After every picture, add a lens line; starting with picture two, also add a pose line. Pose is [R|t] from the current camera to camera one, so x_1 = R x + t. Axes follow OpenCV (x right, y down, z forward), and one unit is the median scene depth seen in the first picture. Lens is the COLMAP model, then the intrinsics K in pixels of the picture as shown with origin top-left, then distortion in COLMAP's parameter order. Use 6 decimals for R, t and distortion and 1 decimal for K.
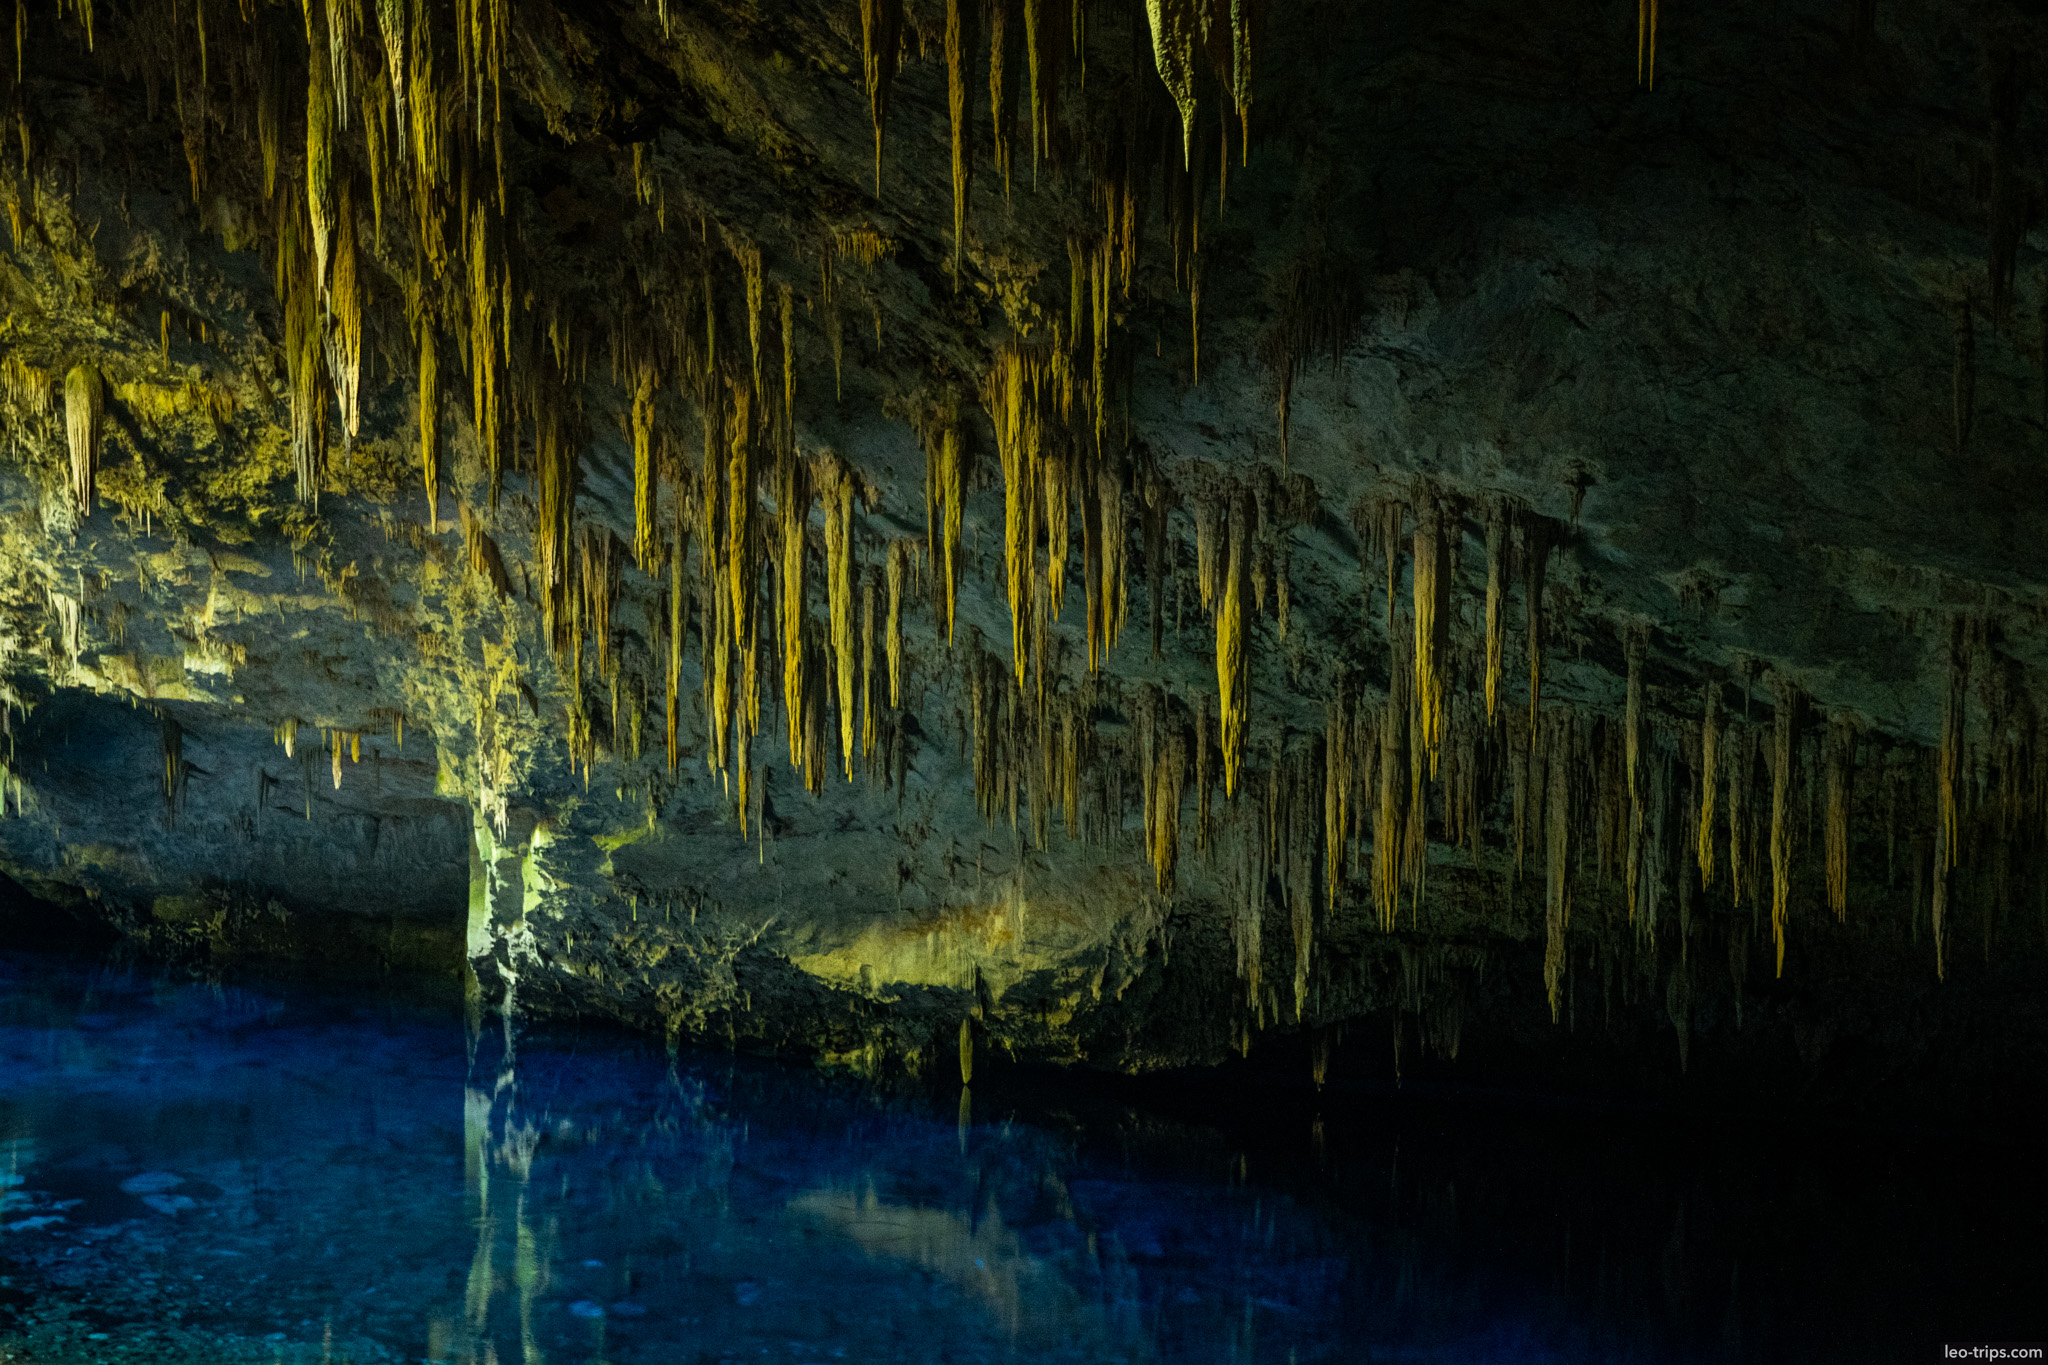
lens RADIAL K [[3689.3, 0, 1006.0], [0, 3689.3, 746.5], [0, 0, 1]] dist [0.340974, 0.000000]
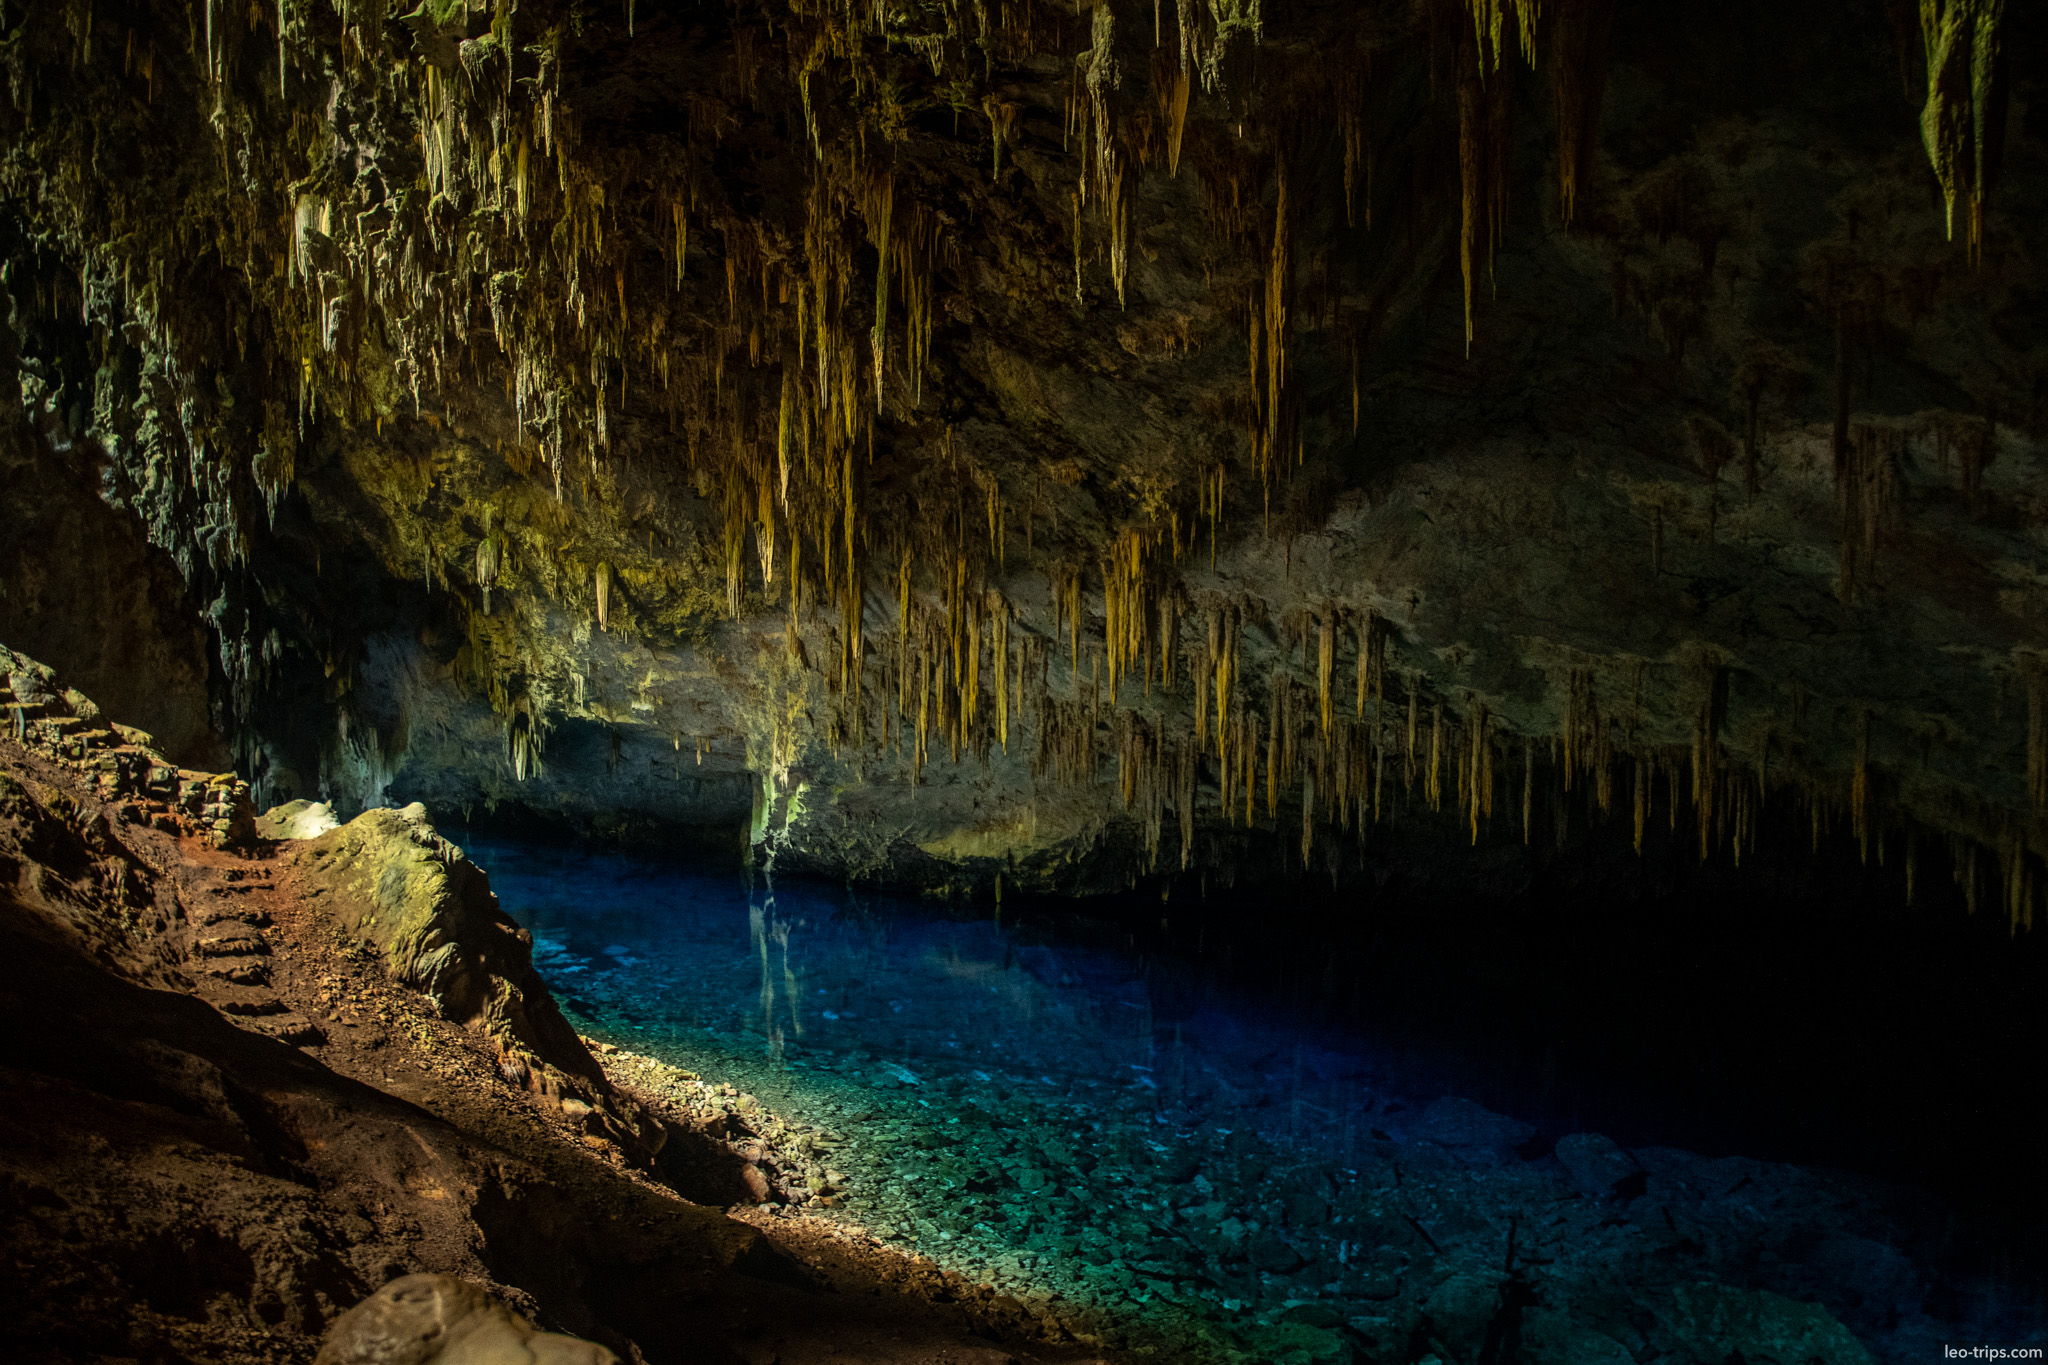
lens RADIAL K [[1537.5, 0, 1005.2], [0, 1537.5, 700.9], [0, 0, 1]] dist [-0.119014, 0.068212]
pose [[0.996315, 0.001549, 0.085751, -0.088684], [0.001662, 0.999301, -0.037354, 0.008690], [-0.085749, 0.037359, 0.995616, 0.128334]]
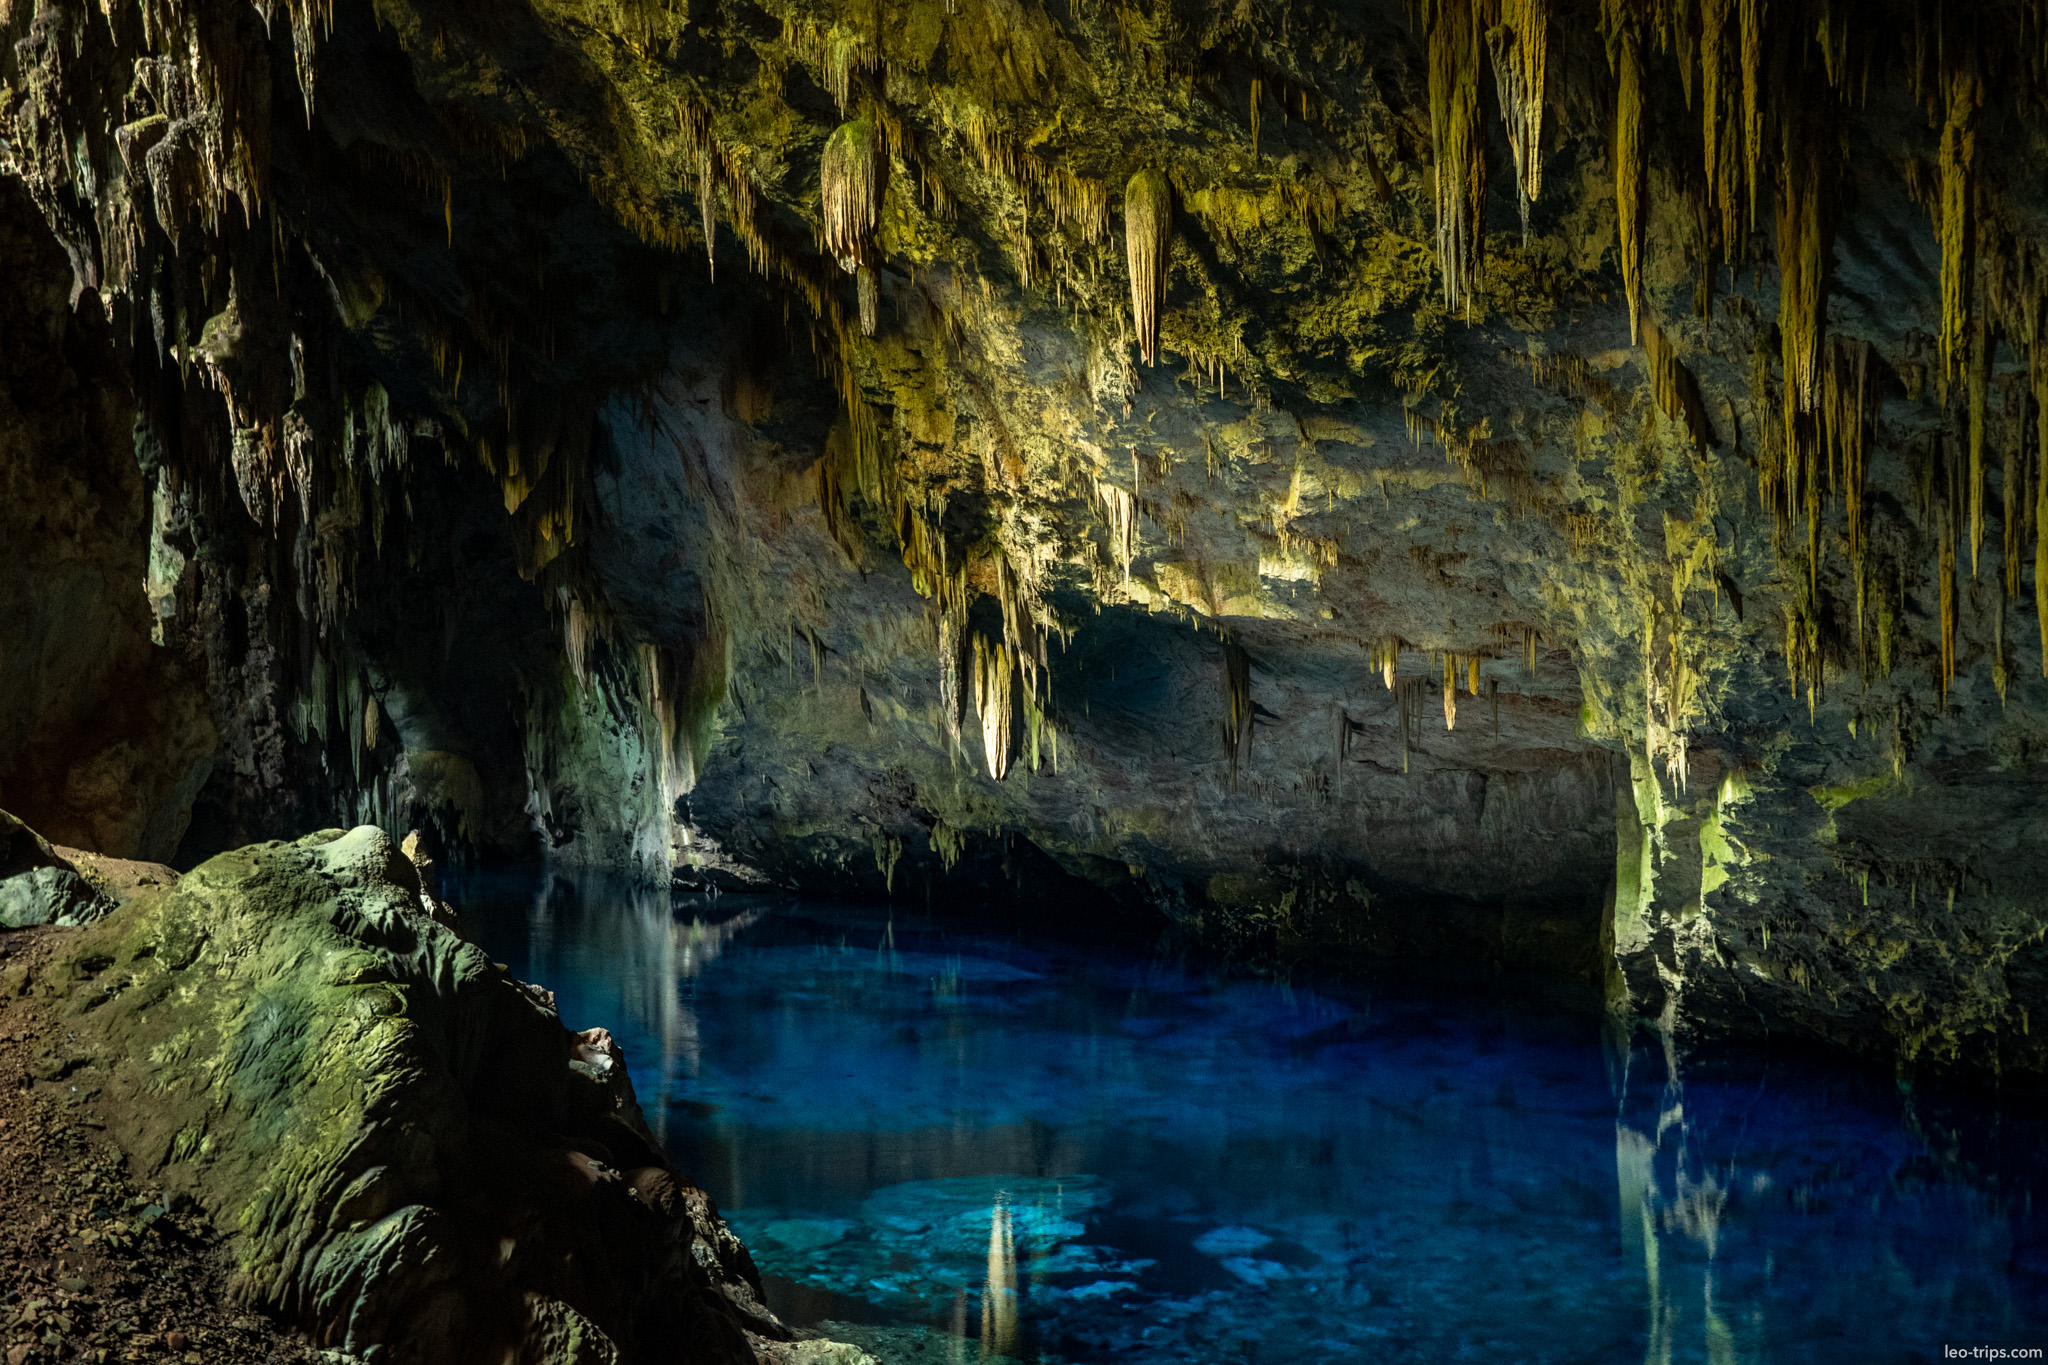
lens RADIAL K [[4240.9, 0, 1002.0], [0, 4240.9, 707.1], [0, 0, 1]] dist [0.428090, 0.000000]
pose [[0.966608, -0.011542, -0.256001, -0.049146], [0.010658, 0.999931, -0.004837, 0.010927], [0.256039, 0.001947, 0.966664, 0.146294]]
